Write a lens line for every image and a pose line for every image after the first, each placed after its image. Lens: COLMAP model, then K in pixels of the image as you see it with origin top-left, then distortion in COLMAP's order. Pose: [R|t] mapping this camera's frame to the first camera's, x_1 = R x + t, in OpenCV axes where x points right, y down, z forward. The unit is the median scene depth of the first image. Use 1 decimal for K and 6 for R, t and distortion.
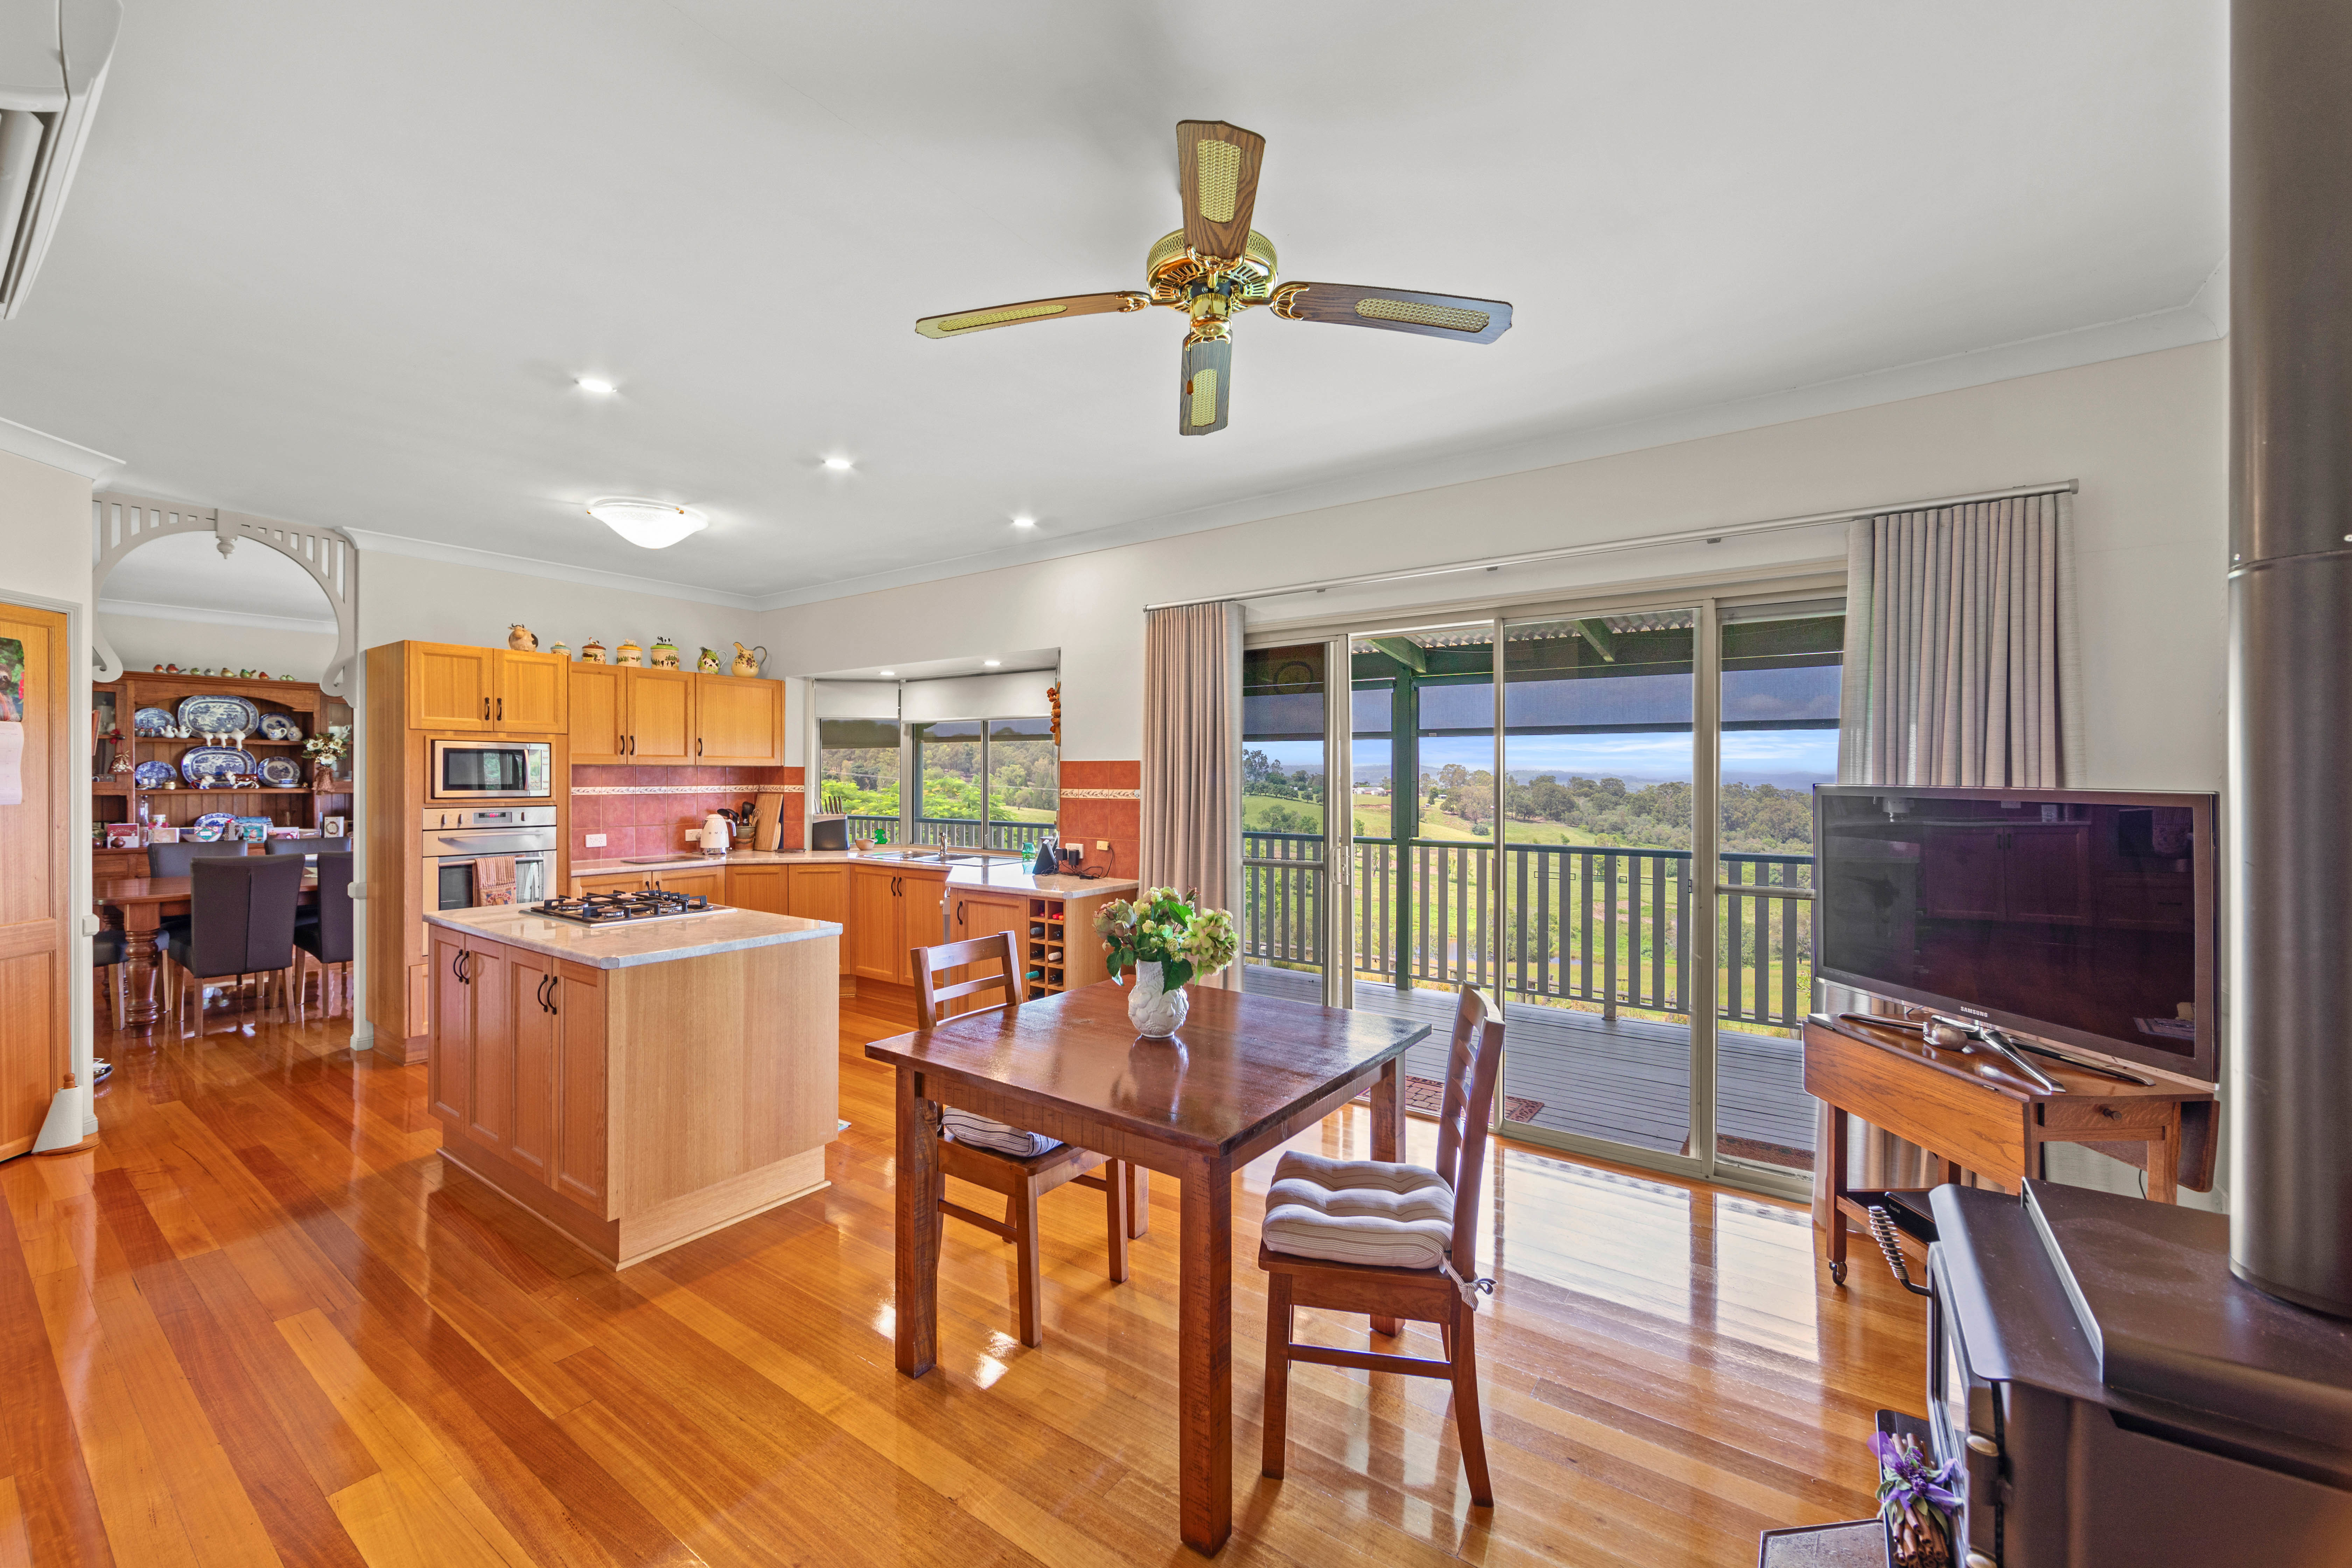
lens RADIAL K [[929.7, 0, 1174.8], [0, 929.7, 786.3], [0, 0, 1]] dist [0.001215, 0.000327]
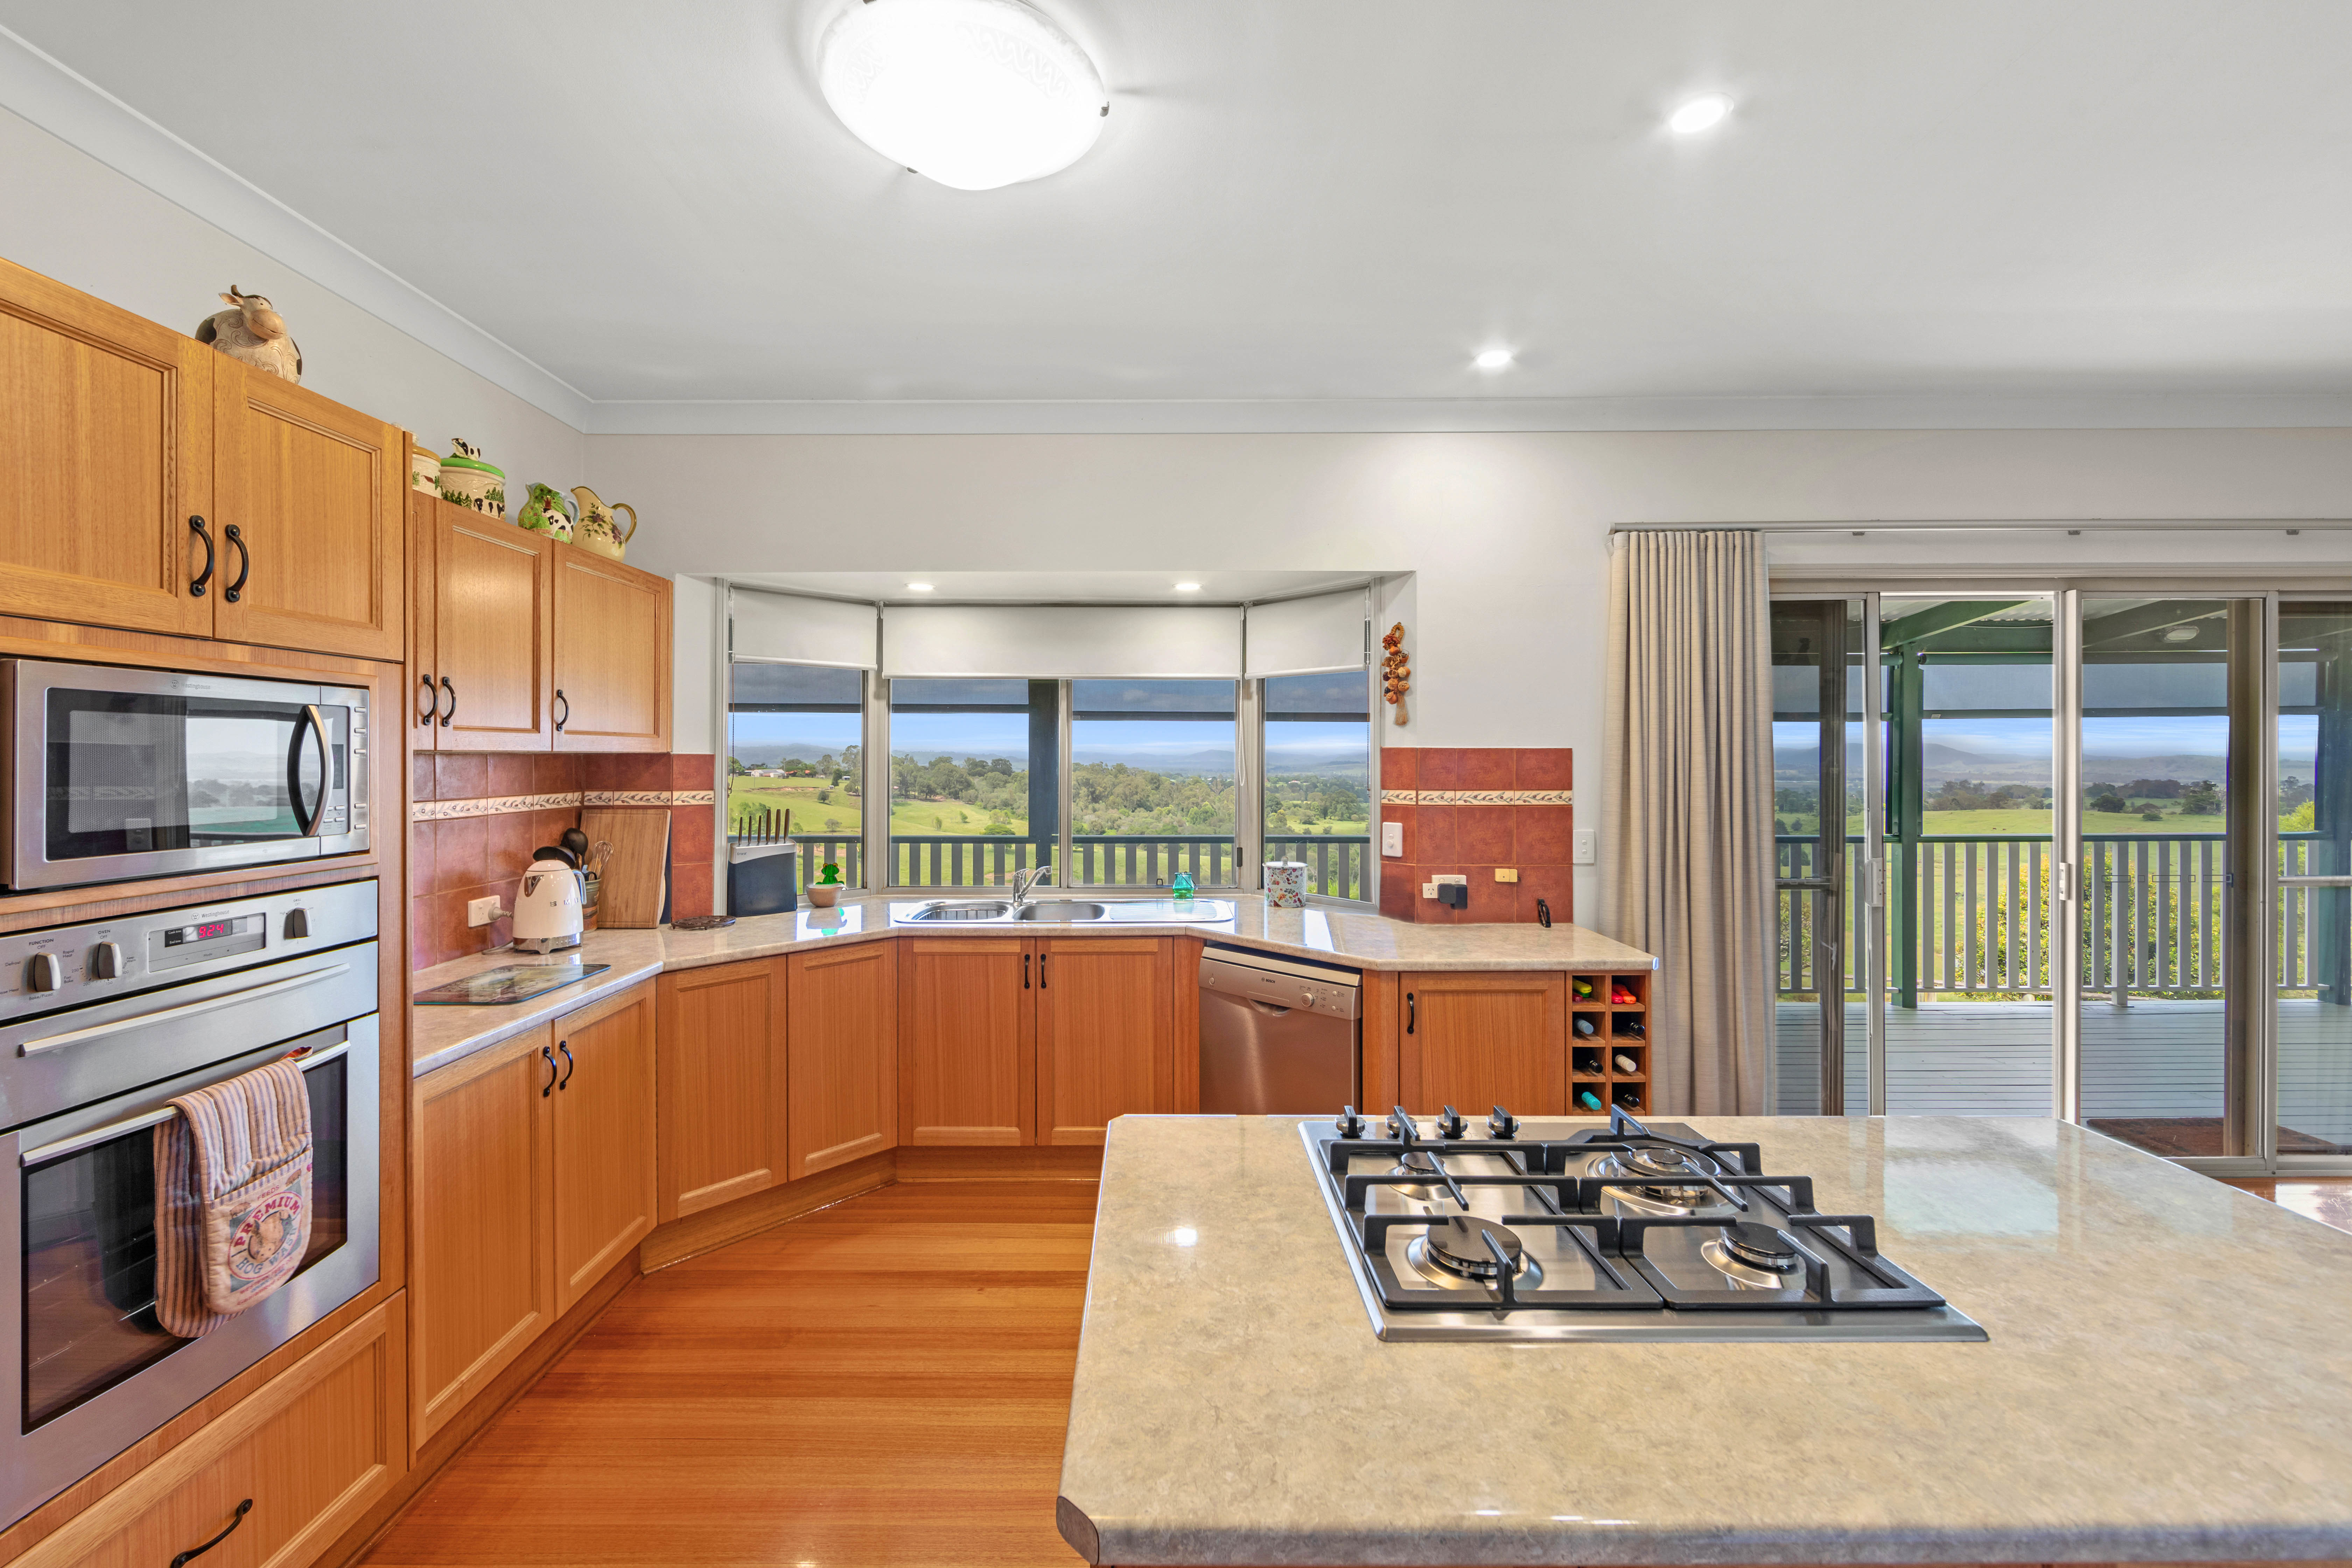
lens RADIAL K [[929.7, 0, 1174.6], [0, 929.7, 765.6], [0, 0, 1]] dist [0.001215, 0.000327]
pose [[0.815359, -0.007864, 0.578902, -0.652895], [0.008895, 0.999960, 0.001056, -0.017722], [-0.578887, 0.004289, 0.815396, 0.591492]]
